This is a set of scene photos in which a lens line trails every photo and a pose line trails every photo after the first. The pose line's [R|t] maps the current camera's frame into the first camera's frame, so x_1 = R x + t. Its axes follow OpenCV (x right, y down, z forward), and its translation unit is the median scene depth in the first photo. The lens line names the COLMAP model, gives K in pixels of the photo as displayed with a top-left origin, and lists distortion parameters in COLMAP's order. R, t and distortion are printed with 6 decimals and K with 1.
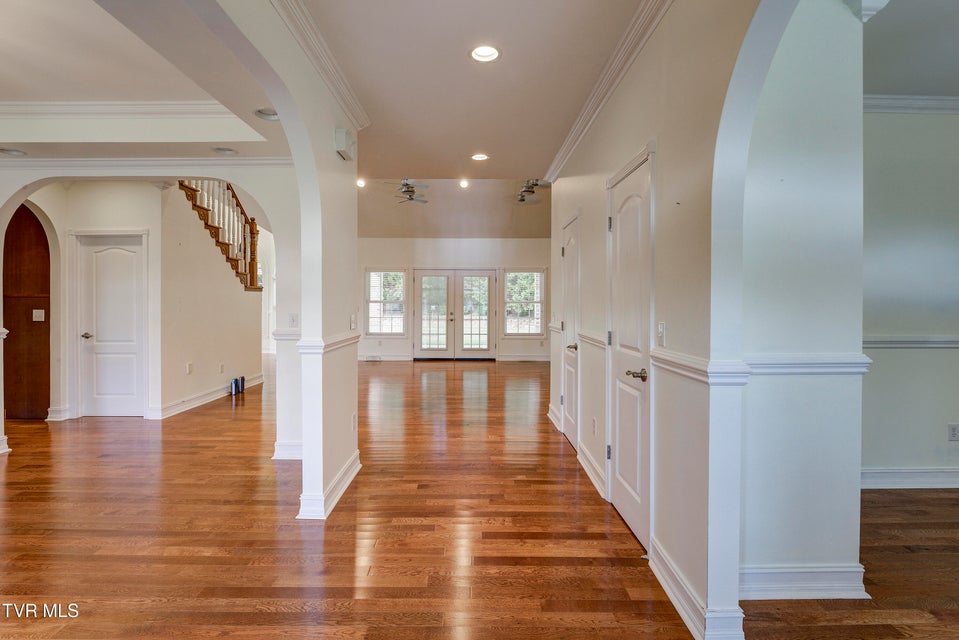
lens RADIAL K [[449.4, 0, 477.9], [0, 449.4, 310.5], [0, 0, 1]] dist [-0.017879, 0.000861]
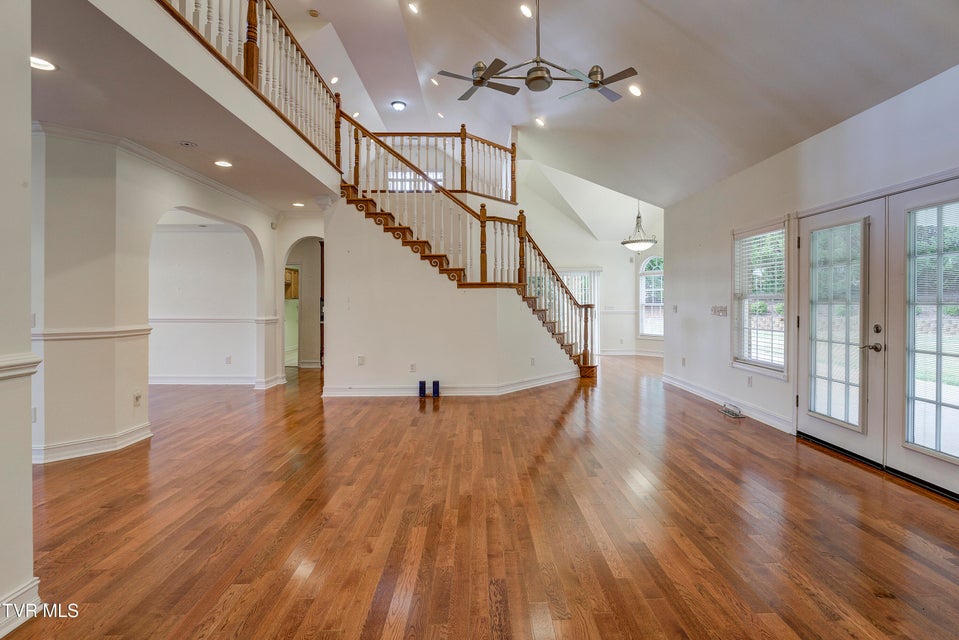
lens RADIAL K [[449.4, 0, 493.1], [0, 449.4, 303.1], [0, 0, 1]] dist [-0.017879, 0.000861]
pose [[0.015803, -0.005025, -0.999863, 0.267347], [-0.012481, 0.999908, -0.005222, -0.006726], [0.999797, 0.012562, 0.015738, 0.707561]]
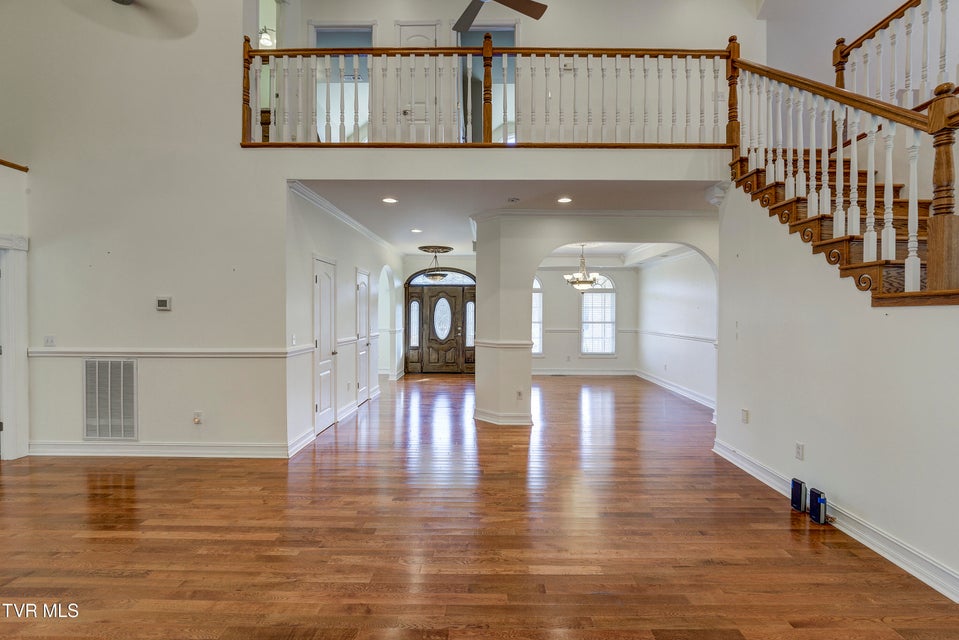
lens RADIAL K [[432.6, 0, 489.4], [0, 432.6, 317.5], [0, 0, 1]] dist [-0.018527, 0.000133]
pose [[-0.999733, -0.008206, 0.021601, -0.117260], [-0.007640, 0.999629, 0.026156, -0.027688], [-0.021808, 0.025984, -0.999424, 0.932274]]
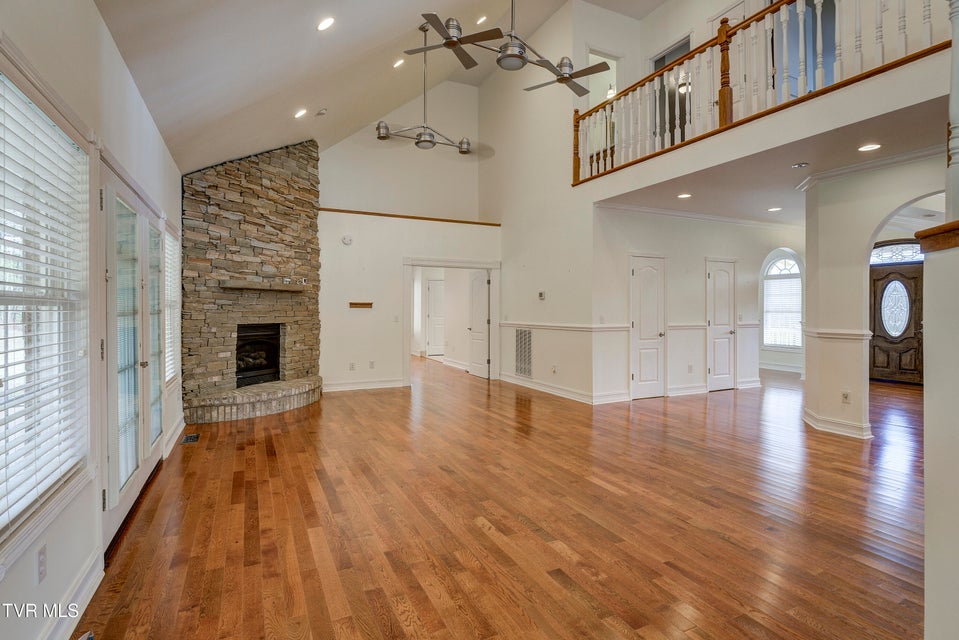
lens RADIAL K [[479.4, 0, 473.6], [0, 479.4, 304.3], [0, 0, 1]] dist [-0.009643, -0.000521]
pose [[-0.407966, 0.003814, 0.912989, -0.430311], [0.012689, 0.999918, 0.001494, -0.015940], [-0.912909, 0.012195, -0.407981, 0.925583]]
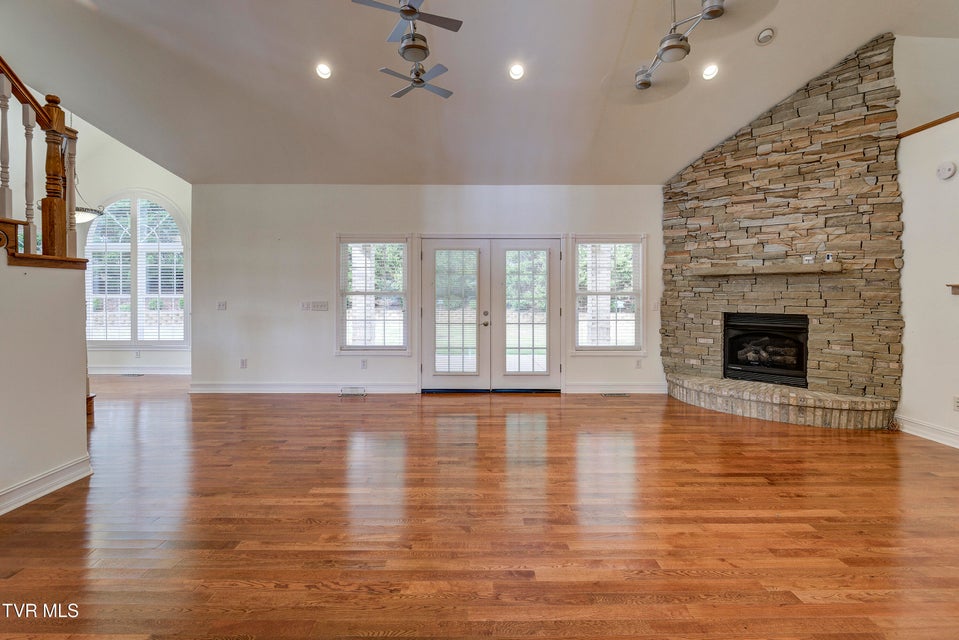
lens RADIAL K [[449.4, 0, 471.4], [0, 449.4, 298.5], [0, 0, 1]] dist [-0.017879, 0.000861]
pose [[0.999671, -0.003487, -0.025400, -0.062427], [0.003192, 0.999927, -0.011666, -0.005446], [0.025439, 0.011581, 0.999609, 0.410952]]
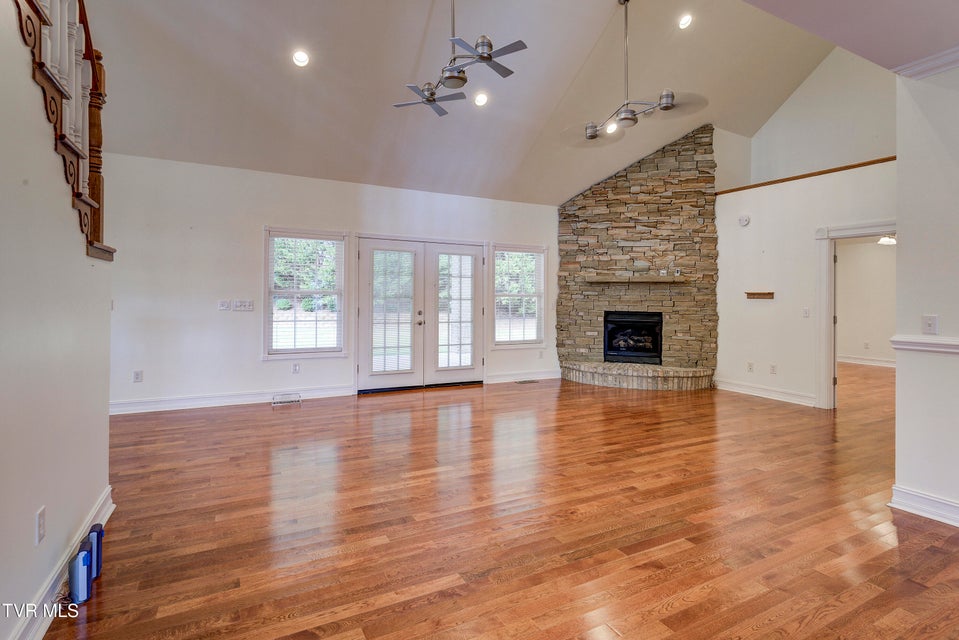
lens RADIAL K [[479.4, 0, 478.1], [0, 479.4, 292.3], [0, 0, 1]] dist [-0.009643, -0.000521]
pose [[0.900344, 0.009626, 0.435073, -0.273602], [0.000984, 0.999708, -0.024156, -0.005148], [-0.435178, 0.022177, 0.900071, 0.371394]]
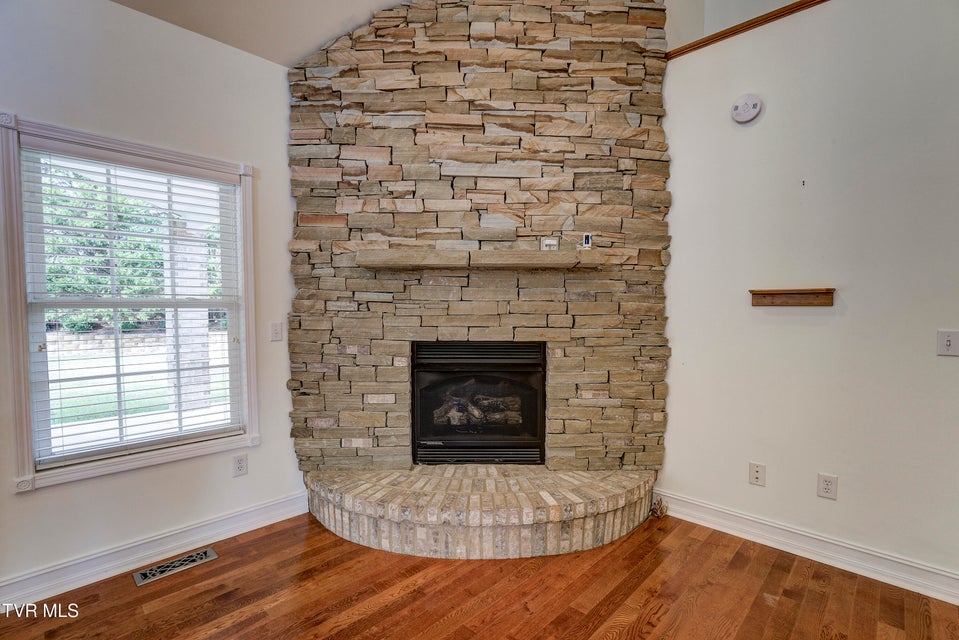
lens RADIAL K [[449.4, 0, 485.5], [0, 449.4, 328.5], [0, 0, 1]] dist [-0.017879, 0.000861]
pose [[0.706515, -0.036497, 0.706756, 0.062770], [0.016601, 0.999249, 0.035006, -0.010608], [-0.707503, -0.012999, 0.706591, 0.726614]]
